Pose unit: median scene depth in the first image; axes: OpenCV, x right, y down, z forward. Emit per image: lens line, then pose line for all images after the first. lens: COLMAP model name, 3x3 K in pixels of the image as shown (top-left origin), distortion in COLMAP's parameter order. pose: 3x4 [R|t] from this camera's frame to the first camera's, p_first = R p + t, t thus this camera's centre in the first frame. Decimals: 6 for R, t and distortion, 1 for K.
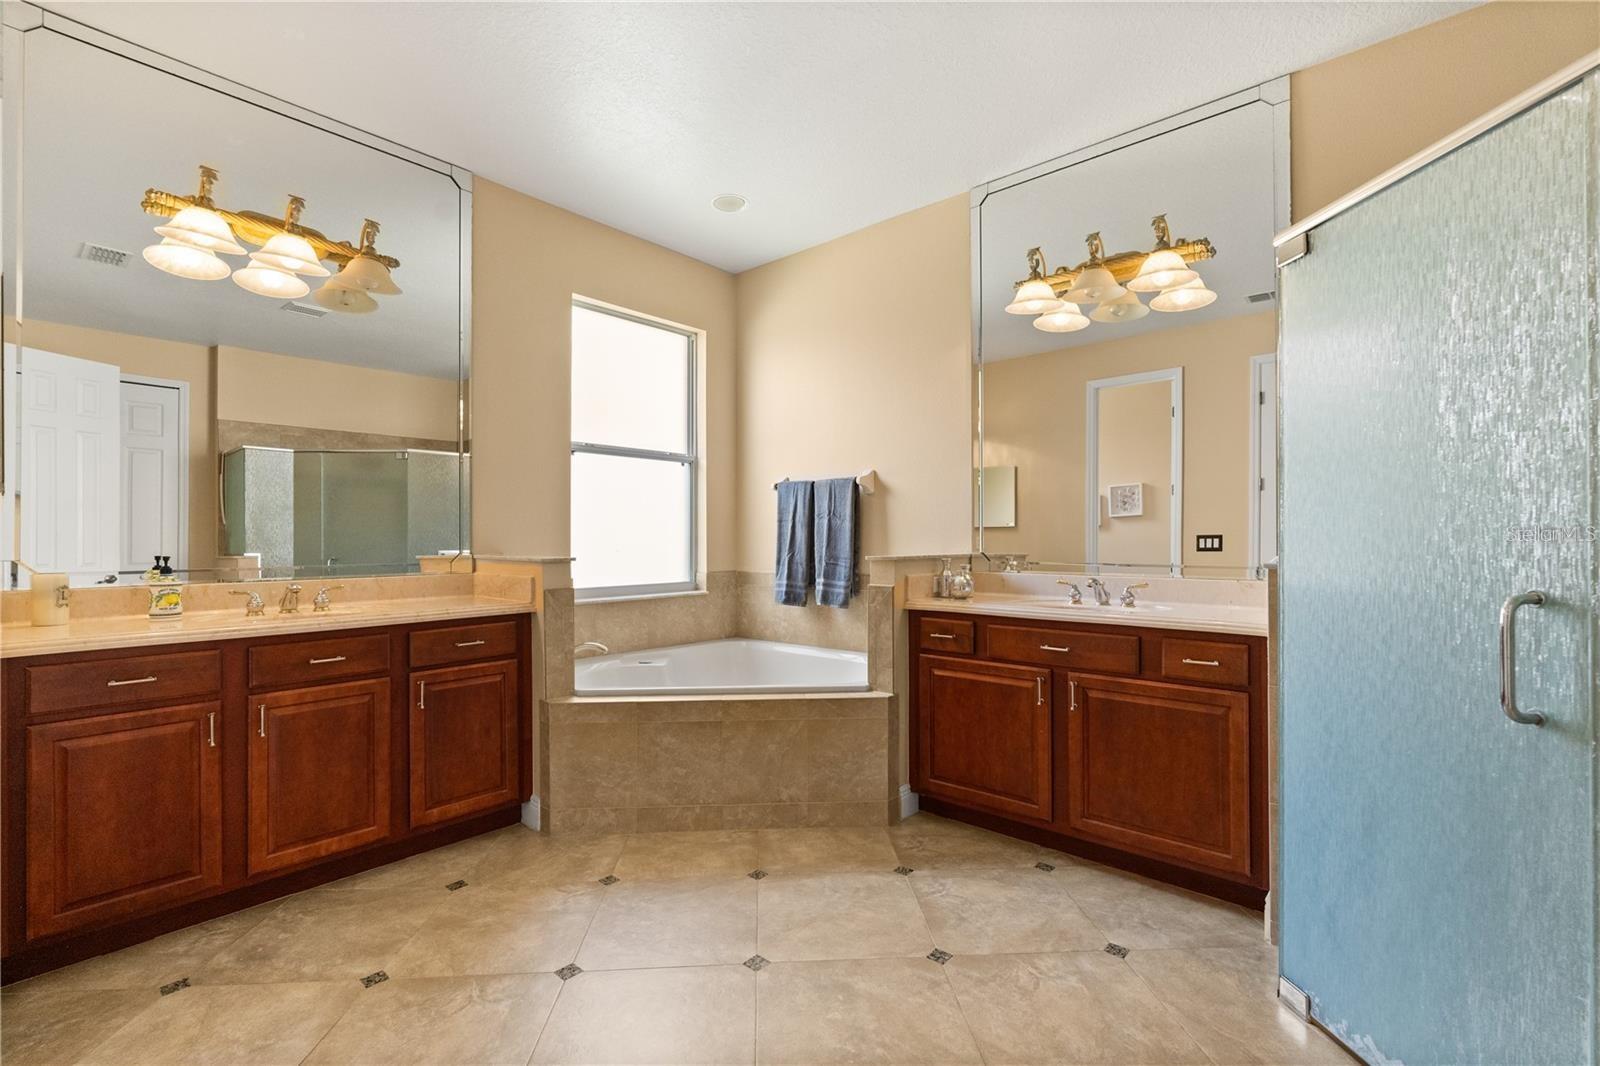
lens RADIAL K [[705.9, 0, 800.6], [0, 705.9, 534.9], [0, 0, 1]] dist [-0.002303, 0.000761]
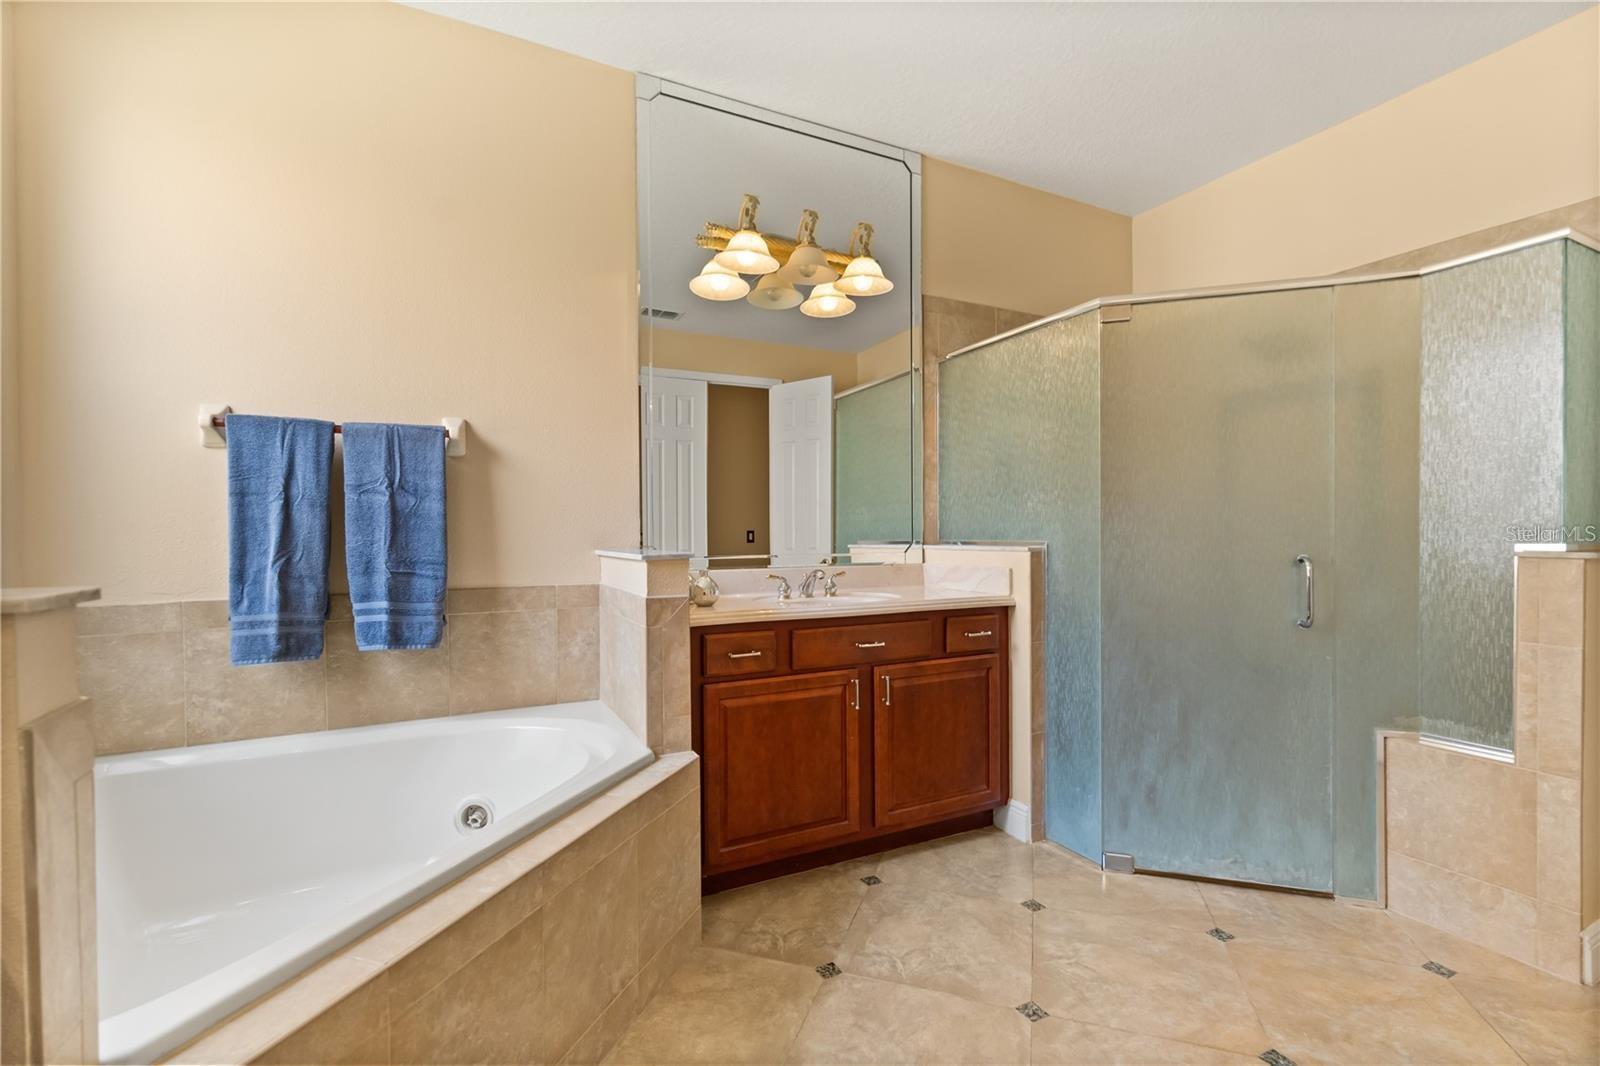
lens RADIAL K [[705.9, 0, 794.3], [0, 705.9, 540.6], [0, 0, 1]] dist [-0.002303, 0.000761]
pose [[0.370446, -0.009983, 0.928800, -0.387627], [-0.000587, 0.999940, 0.010982, 0.007995], [-0.928854, -0.004613, 0.370418, 0.526231]]
